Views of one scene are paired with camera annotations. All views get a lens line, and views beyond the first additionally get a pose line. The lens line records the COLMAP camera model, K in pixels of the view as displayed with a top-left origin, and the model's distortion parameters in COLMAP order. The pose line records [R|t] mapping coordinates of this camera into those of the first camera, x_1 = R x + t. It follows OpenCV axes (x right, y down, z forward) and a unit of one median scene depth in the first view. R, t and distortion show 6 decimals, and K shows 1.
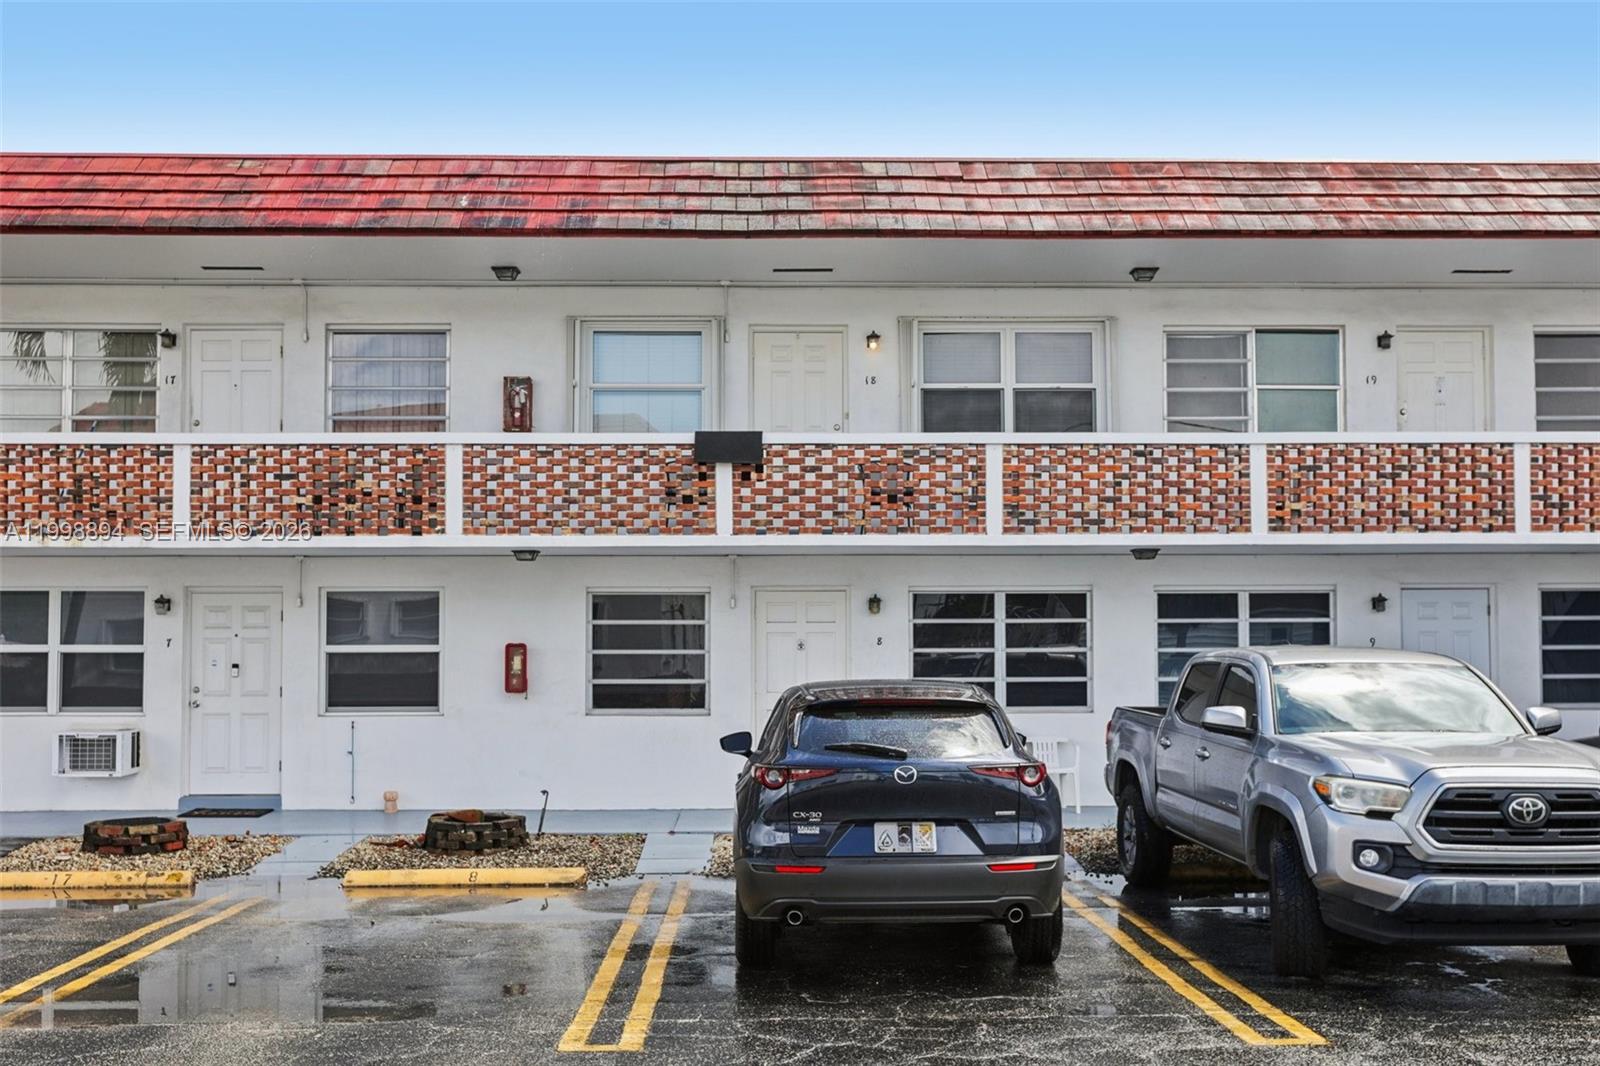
lens RADIAL K [[1562.8, 0, 793.8], [0, 1562.8, 581.6], [0, 0, 1]] dist [0.012264, -0.001106]
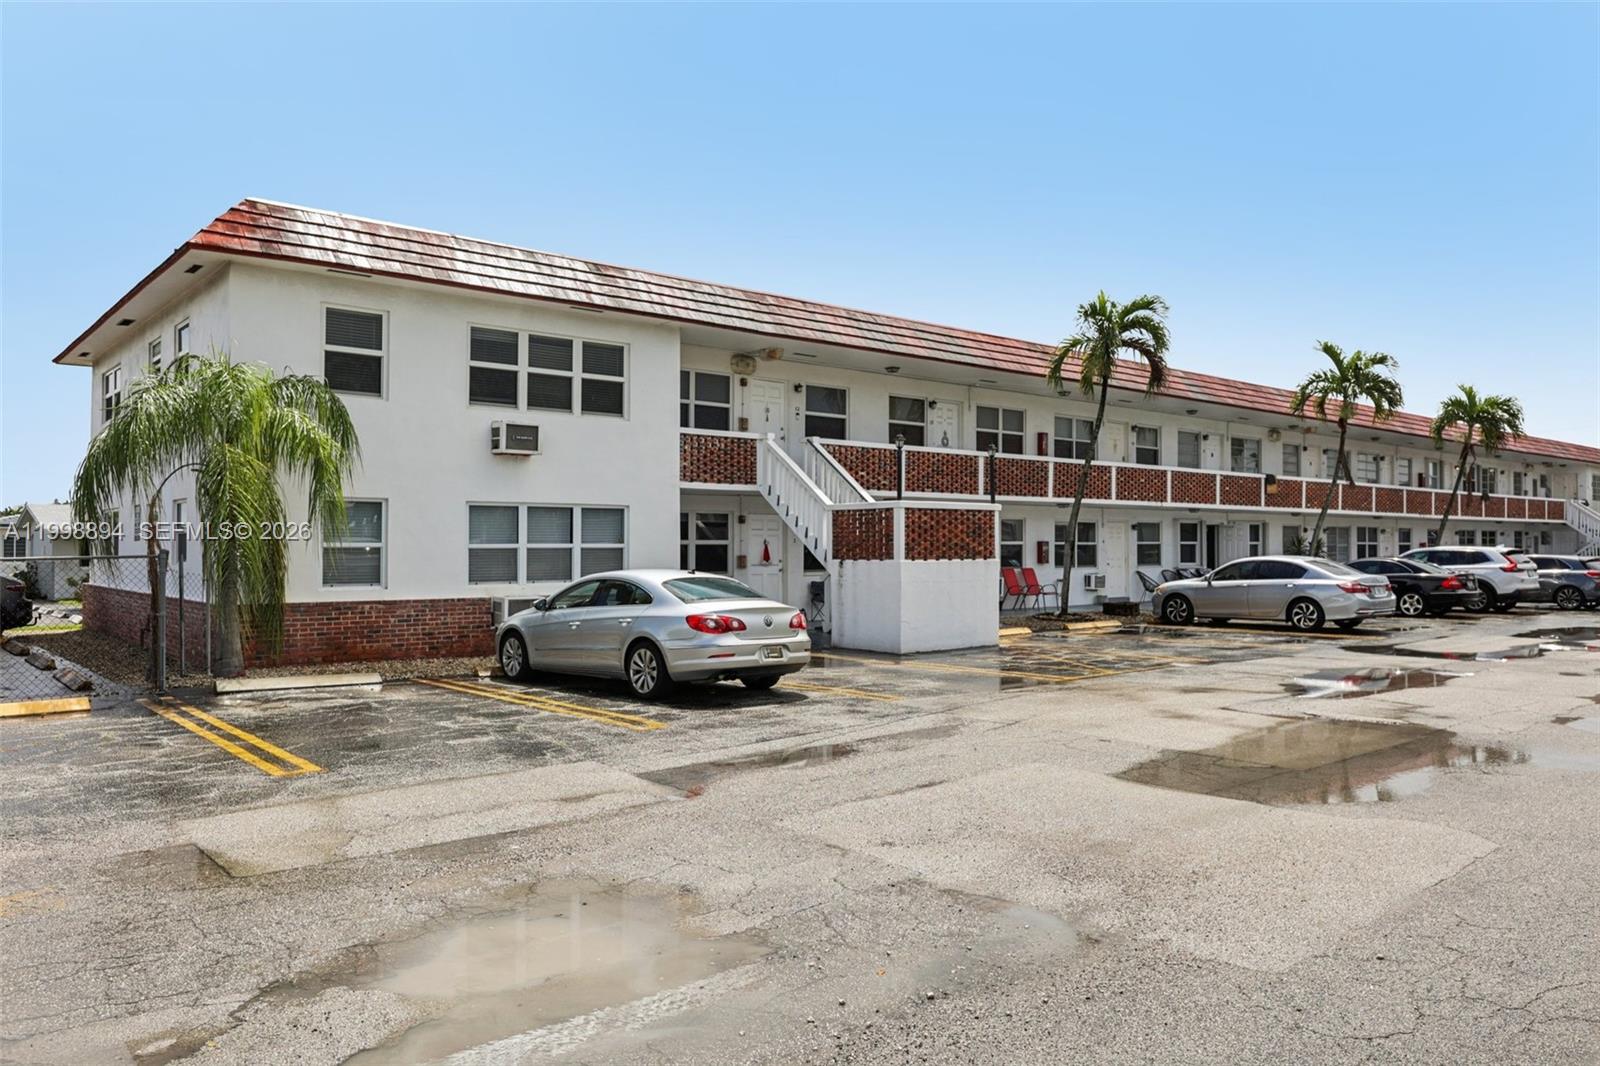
lens RADIAL K [[957.8, 0, 800.0], [0, 957.8, 533.0], [0, 0, 1]] dist [-0.002649, -0.000645]
pose [[0.820088, 0.008086, 0.572181, -1.089008], [-0.025726, 0.999410, 0.022749, 0.001693], [-0.571659, -0.033376, 0.819812, -0.028690]]
